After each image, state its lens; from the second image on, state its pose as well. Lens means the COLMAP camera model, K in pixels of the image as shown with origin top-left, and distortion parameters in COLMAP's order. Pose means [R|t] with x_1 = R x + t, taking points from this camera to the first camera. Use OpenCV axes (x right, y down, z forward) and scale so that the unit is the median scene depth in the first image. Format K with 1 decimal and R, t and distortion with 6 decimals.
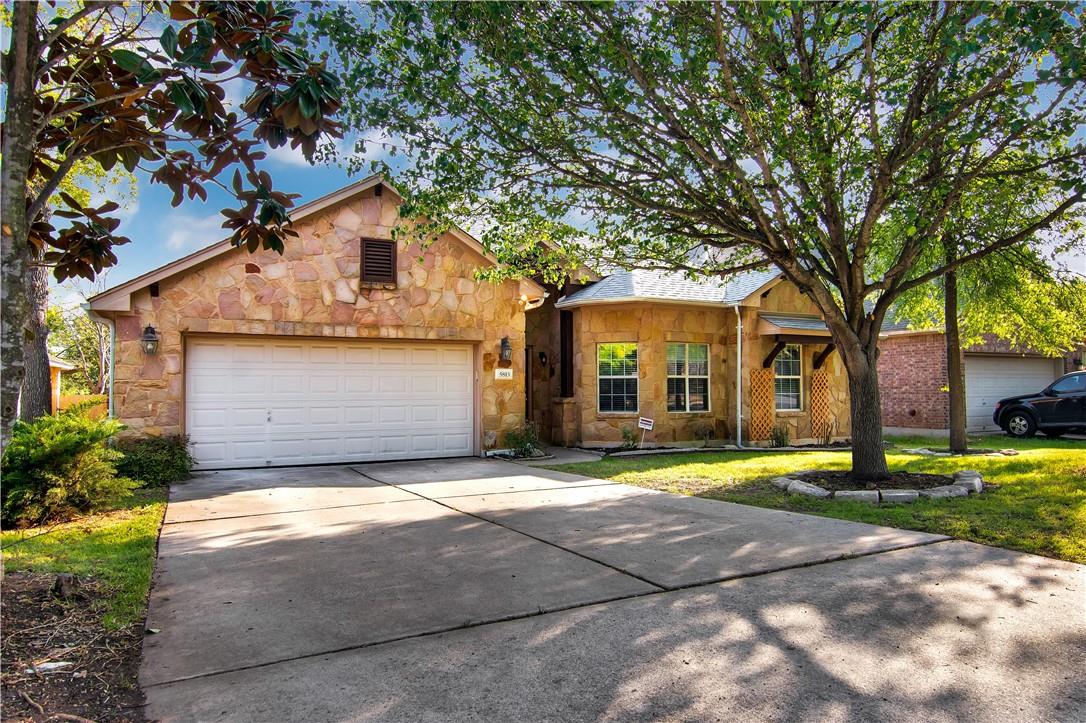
lens RADIAL K [[714.7, 0, 543.8], [0, 714.7, 359.4], [0, 0, 1]] dist [-0.002160, -0.000532]
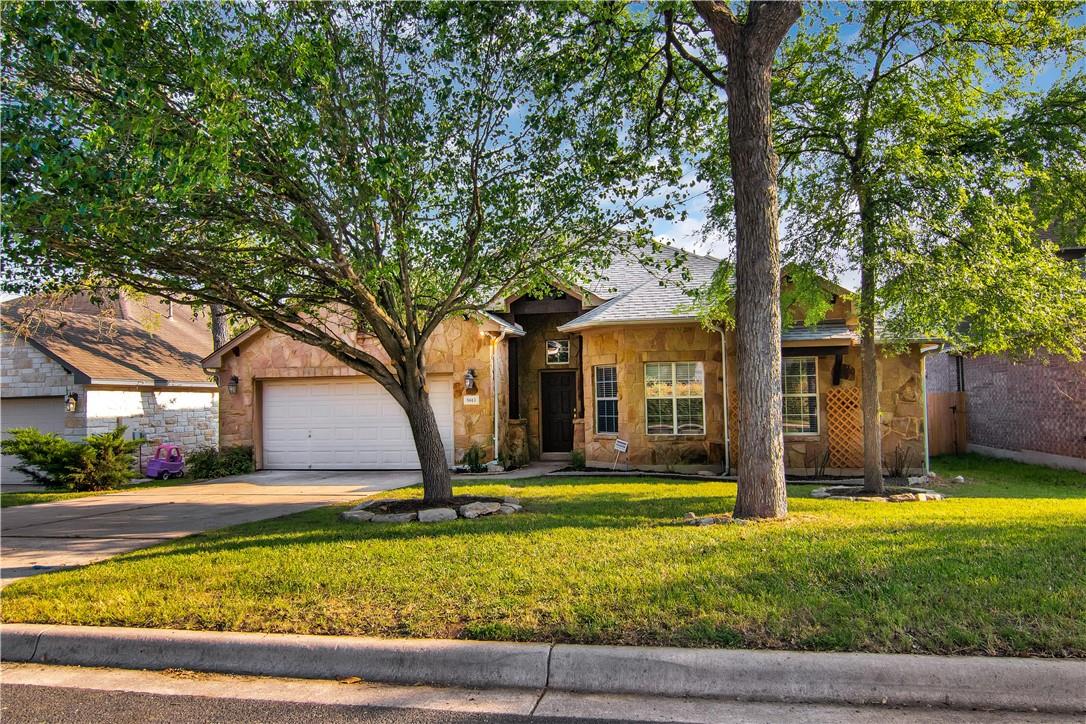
lens RADIAL K [[714.7, 0, 542.8], [0, 714.7, 366.4], [0, 0, 1]] dist [-0.002160, -0.000532]
pose [[0.767628, -0.044364, -0.639358, 0.782807], [0.042771, 0.998923, -0.017962, -0.008304], [0.639466, -0.013558, 0.768699, 0.180931]]
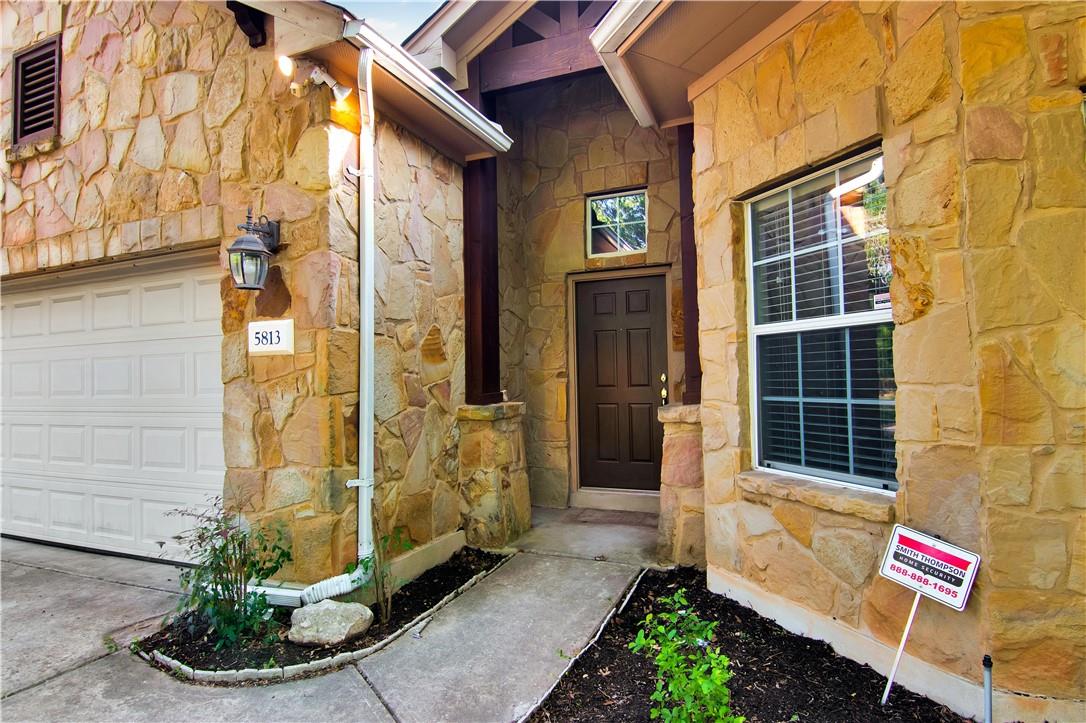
lens RADIAL K [[568.4, 0, 549.5], [0, 568.4, 360.9], [0, 0, 1]] dist [-0.005511, -0.000647]
pose [[0.658452, -0.031059, -0.751981, 0.210224], [0.049239, 0.998785, 0.001862, 0.036495], [0.751010, -0.038252, 0.659182, 0.930796]]
